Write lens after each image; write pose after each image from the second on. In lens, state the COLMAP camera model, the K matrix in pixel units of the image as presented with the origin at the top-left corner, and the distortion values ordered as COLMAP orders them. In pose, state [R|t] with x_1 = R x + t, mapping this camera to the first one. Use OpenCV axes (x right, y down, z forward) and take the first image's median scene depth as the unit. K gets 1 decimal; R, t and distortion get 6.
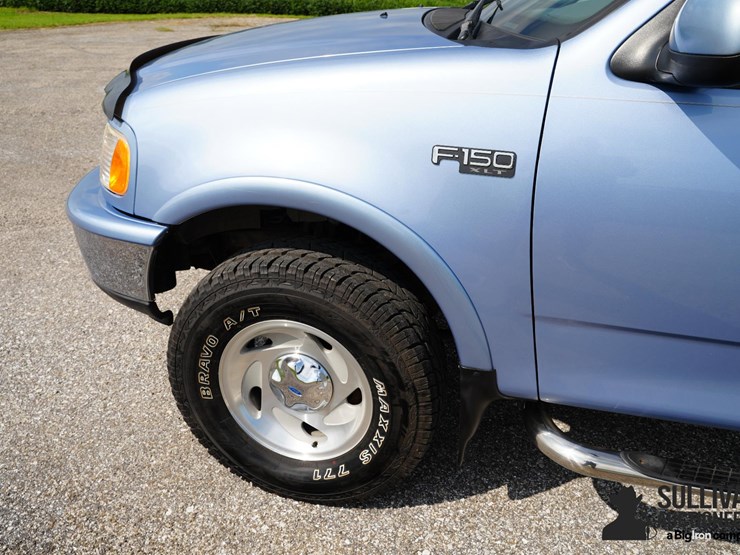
lens RADIAL K [[688.4, 0, 369.7], [0, 688.4, 295.7], [0, 0, 1]] dist [-0.058814, 0.000582]
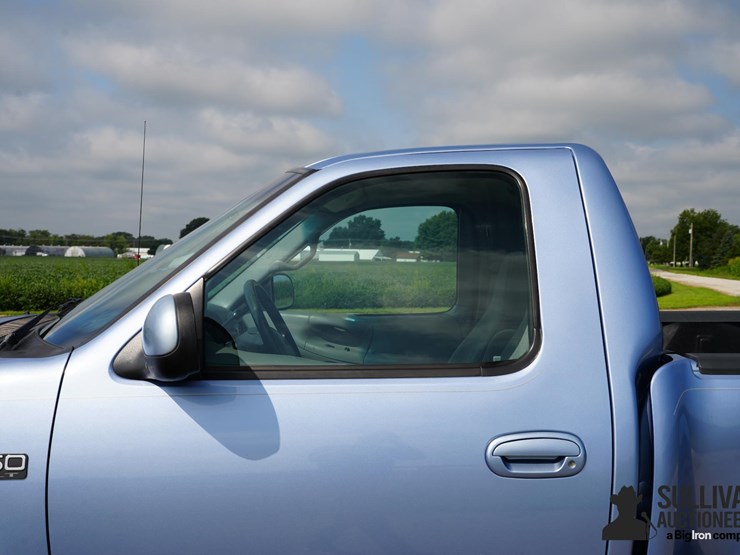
lens RADIAL K [[899.8, 0, 399.3], [0, 899.8, 277.6], [0, 0, 1]] dist [0.050215, 0.028699]
pose [[0.959592, -0.026449, 0.280150, 0.299584], [0.136806, 0.913846, -0.382322, 0.121853], [-0.245902, 0.405200, 0.880537, -0.374641]]
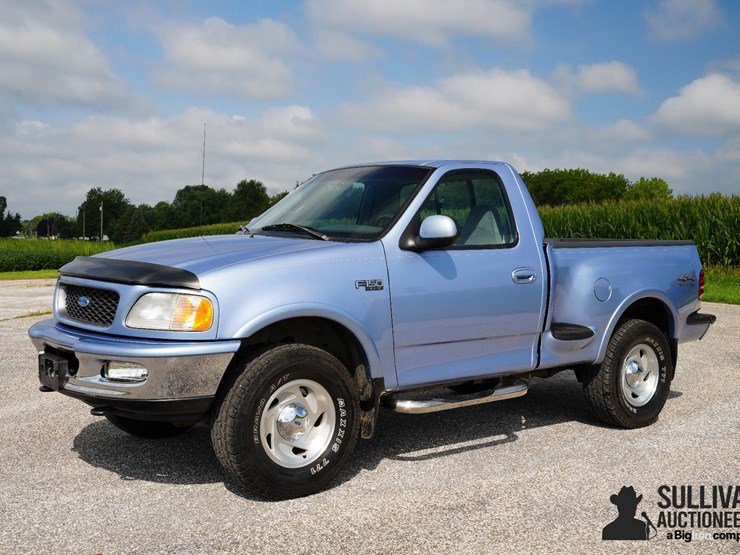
lens RADIAL K [[899.8, 0, 399.3], [0, 899.8, 277.6], [0, 0, 1]] dist [0.050215, 0.028699]
pose [[0.554779, -0.052076, 0.830366, -2.028994], [0.358298, 0.915705, -0.181956, 0.333600], [-0.750895, 0.398464, 0.526673, -0.658491]]
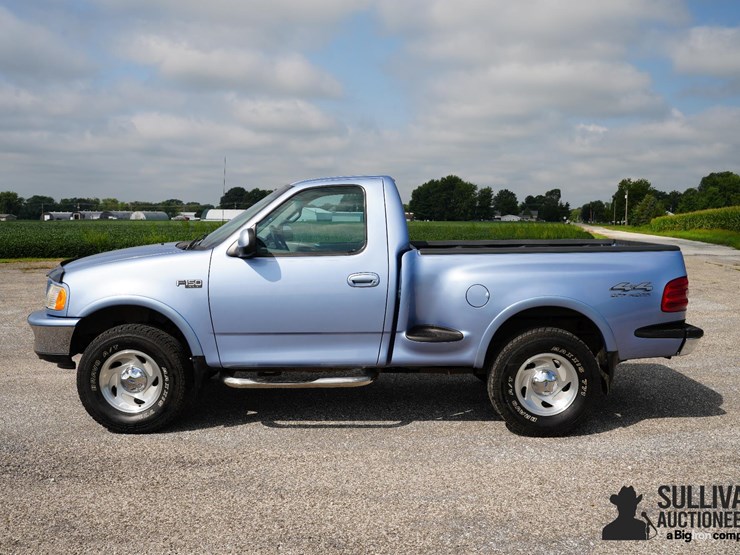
lens RADIAL K [[781.8, 0, 388.0], [0, 781.8, 279.8], [0, 0, 1]] dist [-0.060140, 0.013267]
pose [[0.964768, -0.045162, 0.259197, 0.084888], [0.133271, 0.933305, -0.333437, 0.917012], [-0.226852, 0.356232, 0.906442, -2.057345]]
